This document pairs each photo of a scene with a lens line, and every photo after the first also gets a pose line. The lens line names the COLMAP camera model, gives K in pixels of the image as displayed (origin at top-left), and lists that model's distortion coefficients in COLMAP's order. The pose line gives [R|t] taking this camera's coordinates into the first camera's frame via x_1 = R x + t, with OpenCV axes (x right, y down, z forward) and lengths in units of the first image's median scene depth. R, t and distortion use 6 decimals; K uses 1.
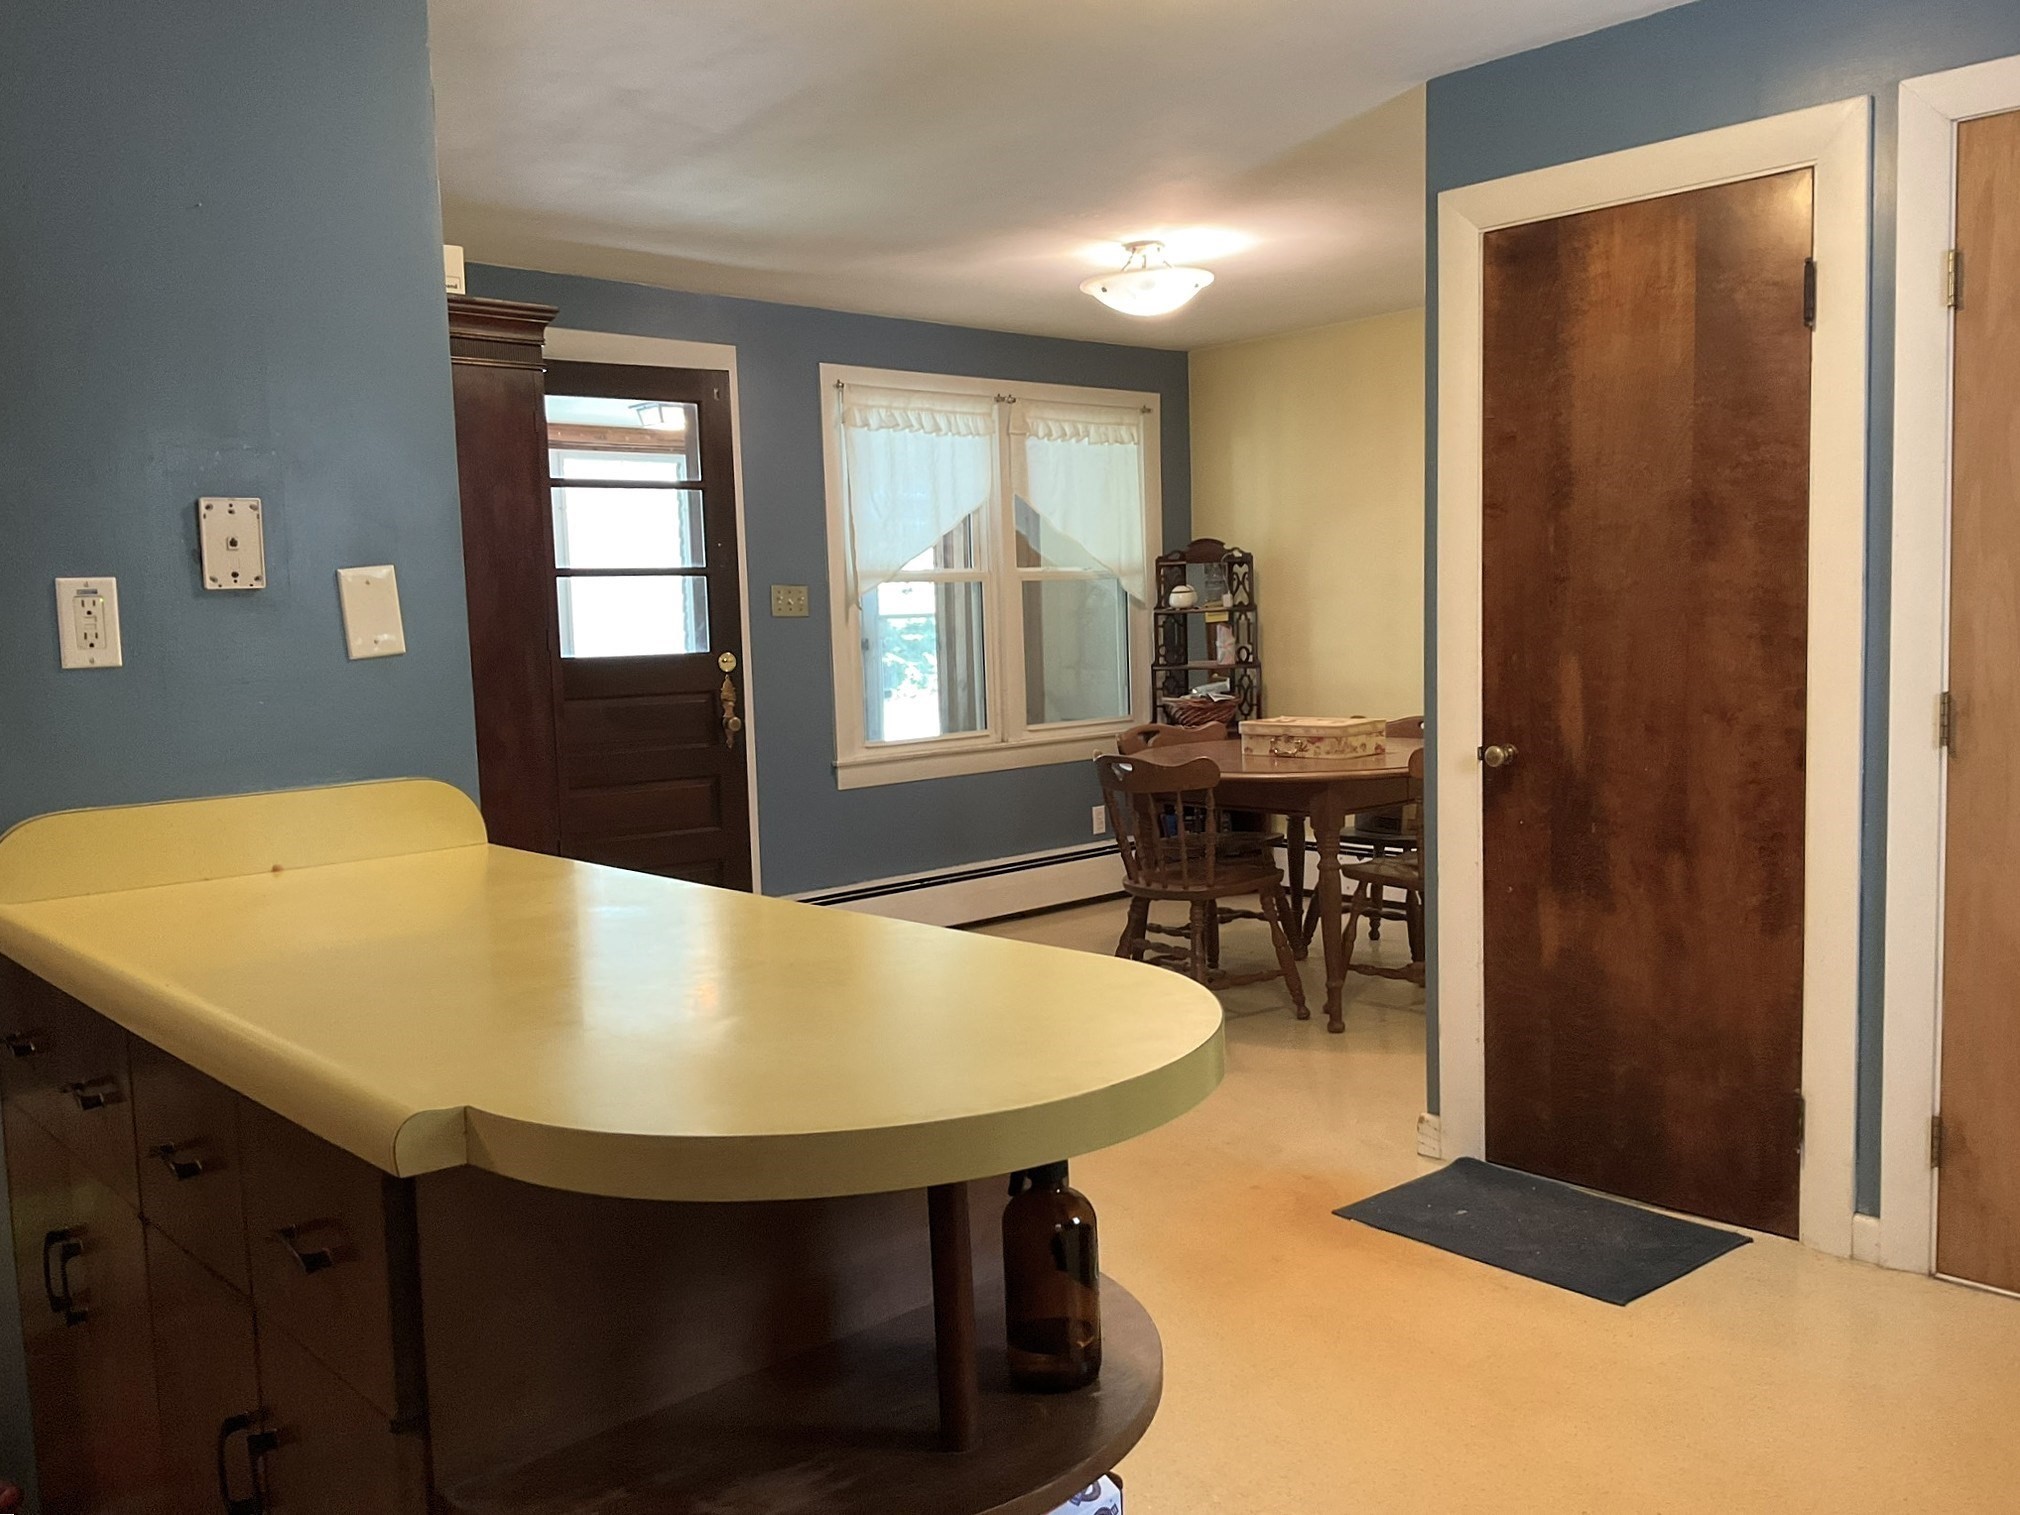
lens RADIAL K [[1690.8, 0, 983.0], [0, 1690.8, 763.0], [0, 0, 1]] dist [0.010553, -0.050473]
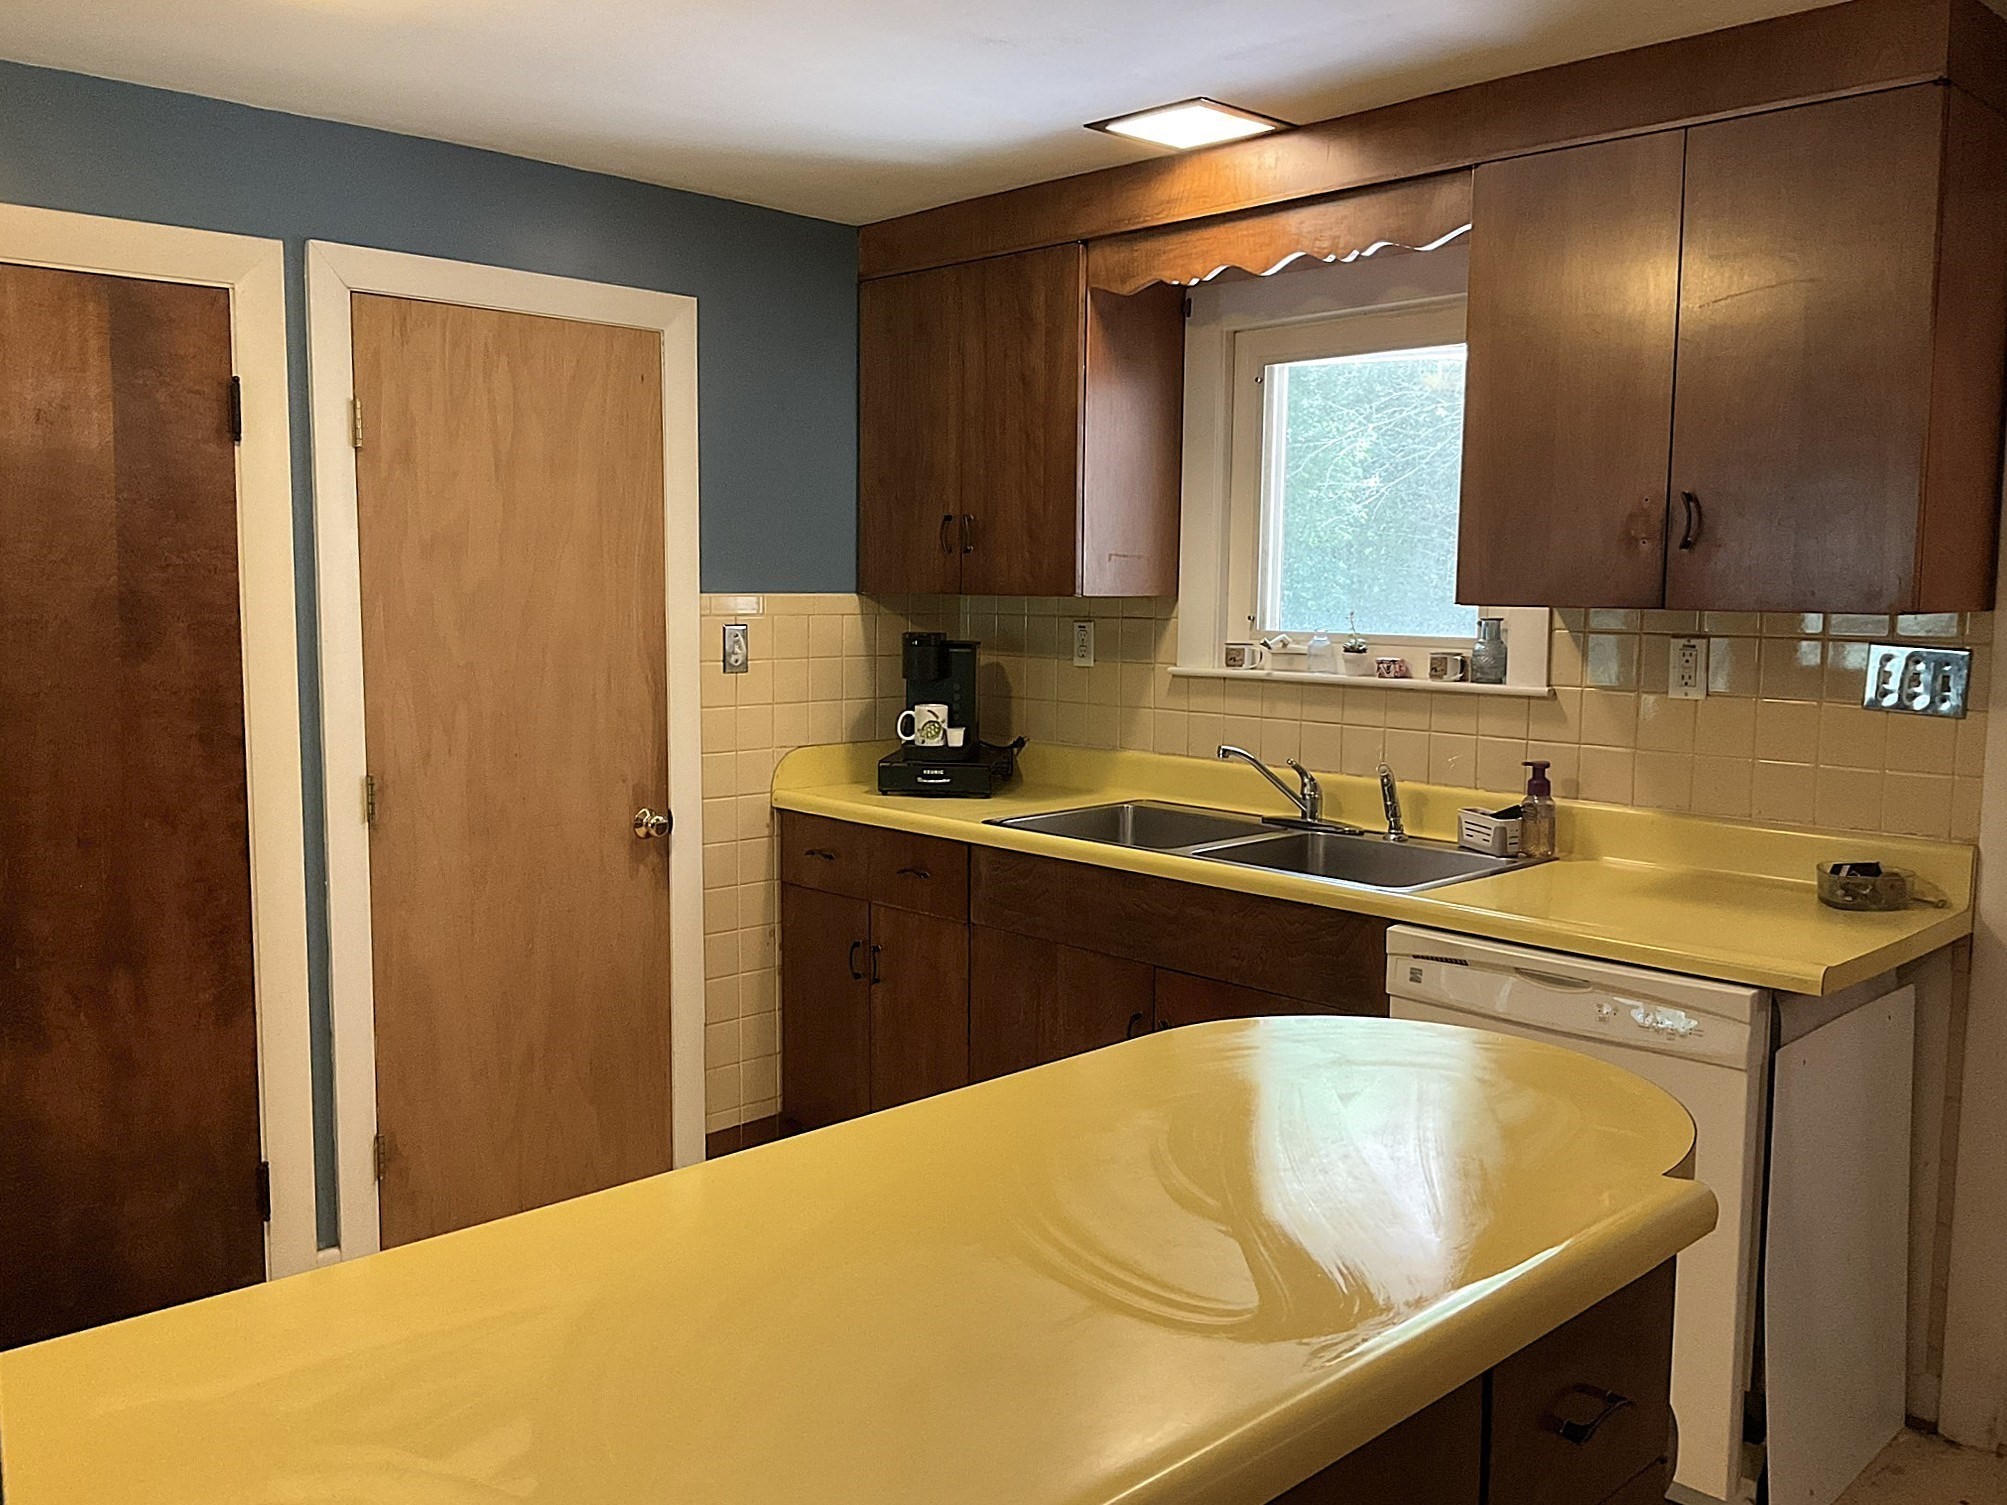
lens RADIAL K [[1666.0, 0, 1003.5], [0, 1666.0, 752.5], [0, 0, 1]] dist [0.111883, -0.226287]
pose [[-0.037114, -0.069190, 0.996913, -0.523539], [0.087787, 0.993518, 0.072222, -0.088380], [-0.995448, 0.090197, -0.030800, 0.507674]]
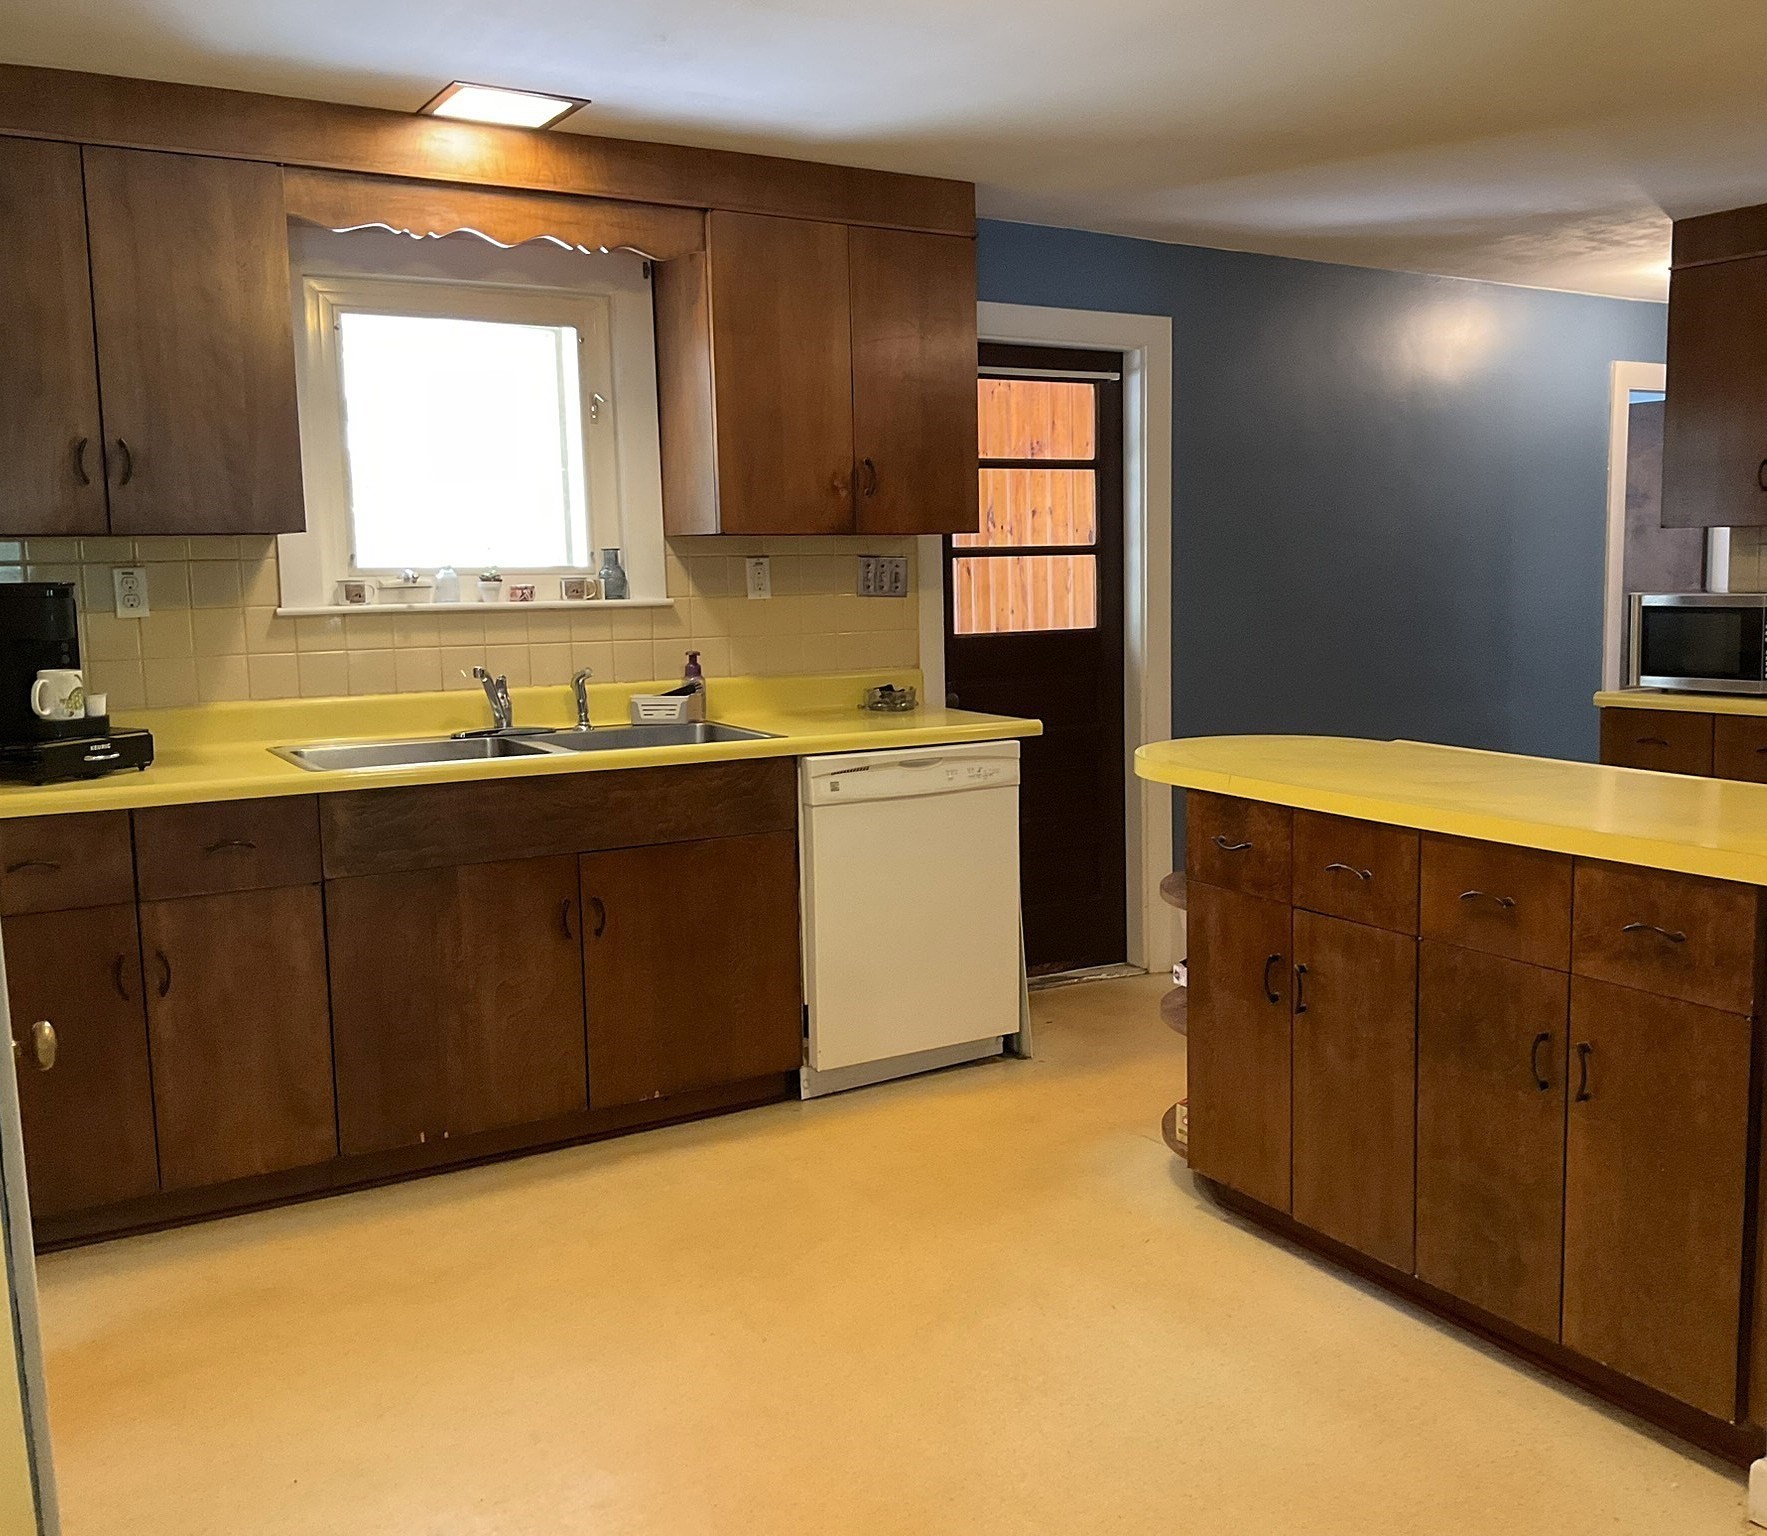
lens RADIAL K [[1699.1, 0, 971.8], [0, 1699.1, 766.9], [0, 0, 1]] dist [0.116061, -0.254647]
pose [[-0.984753, 0.030825, 0.171205, -0.030573], [0.066567, 0.976041, 0.207156, -0.158471], [-0.160718, 0.215394, -0.963211, 1.417054]]
